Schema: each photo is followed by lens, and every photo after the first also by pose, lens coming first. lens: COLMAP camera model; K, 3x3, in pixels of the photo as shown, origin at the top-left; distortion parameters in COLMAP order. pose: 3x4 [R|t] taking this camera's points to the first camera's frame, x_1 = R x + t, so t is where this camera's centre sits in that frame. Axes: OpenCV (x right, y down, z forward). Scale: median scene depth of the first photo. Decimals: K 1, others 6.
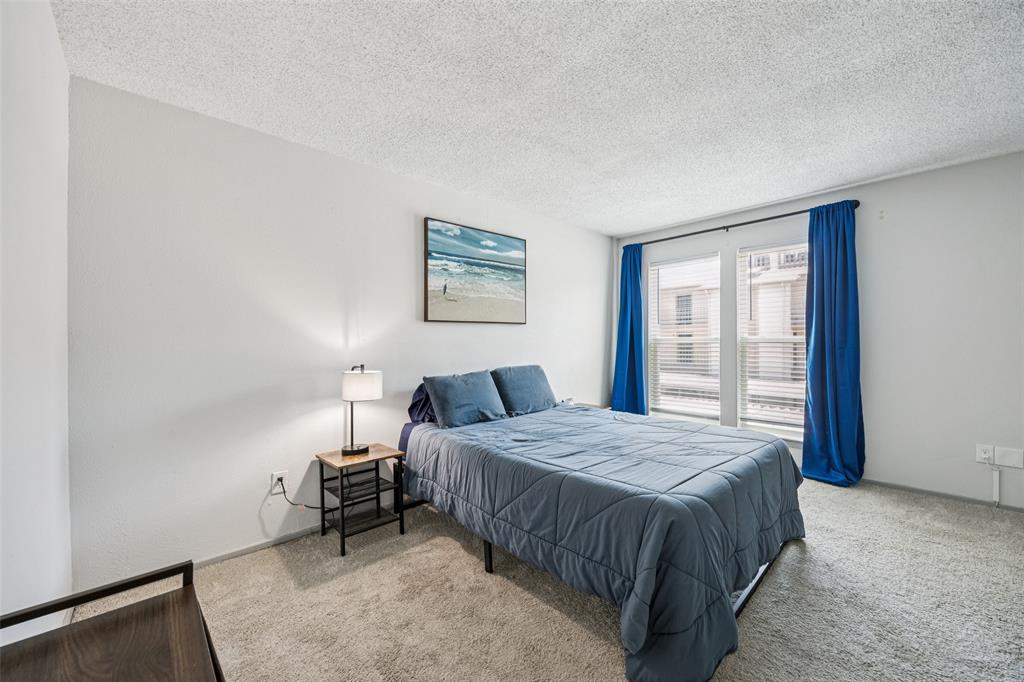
lens RADIAL K [[400.0, 0, 507.7], [0, 400.0, 341.0], [0, 0, 1]] dist [0.001242, -0.000854]
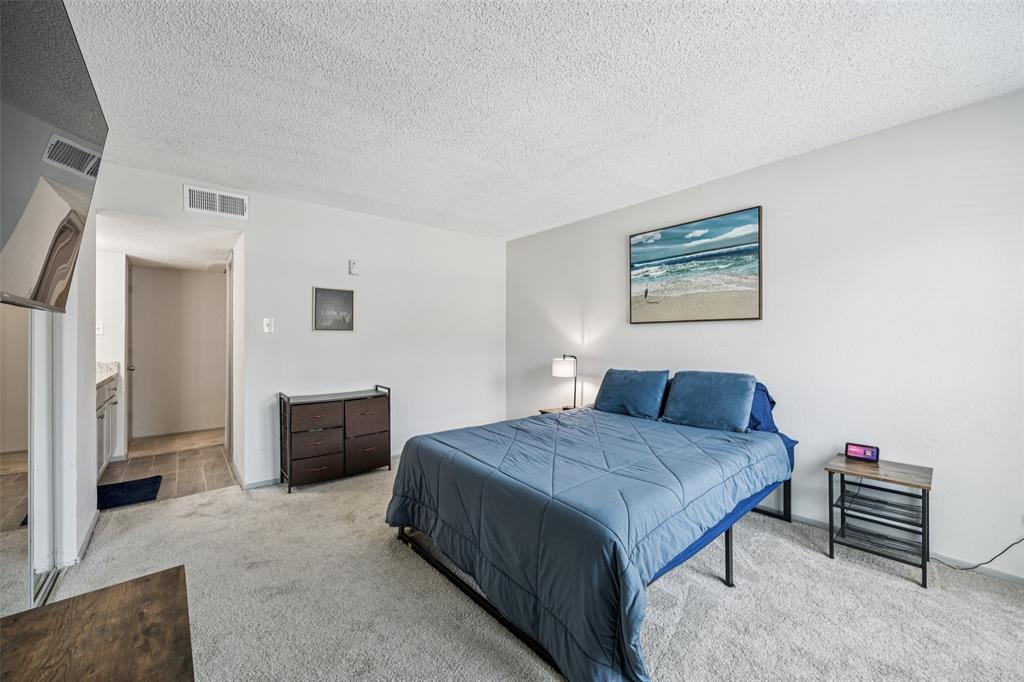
lens RADIAL K [[400.0, 0, 512.9], [0, 400.0, 337.0], [0, 0, 1]] dist [0.001242, -0.000854]
pose [[-0.052245, 0.007912, -0.998603, 0.906818], [-0.001192, 0.999967, 0.007985, -0.016949], [0.998634, 0.001607, -0.052233, 0.650614]]
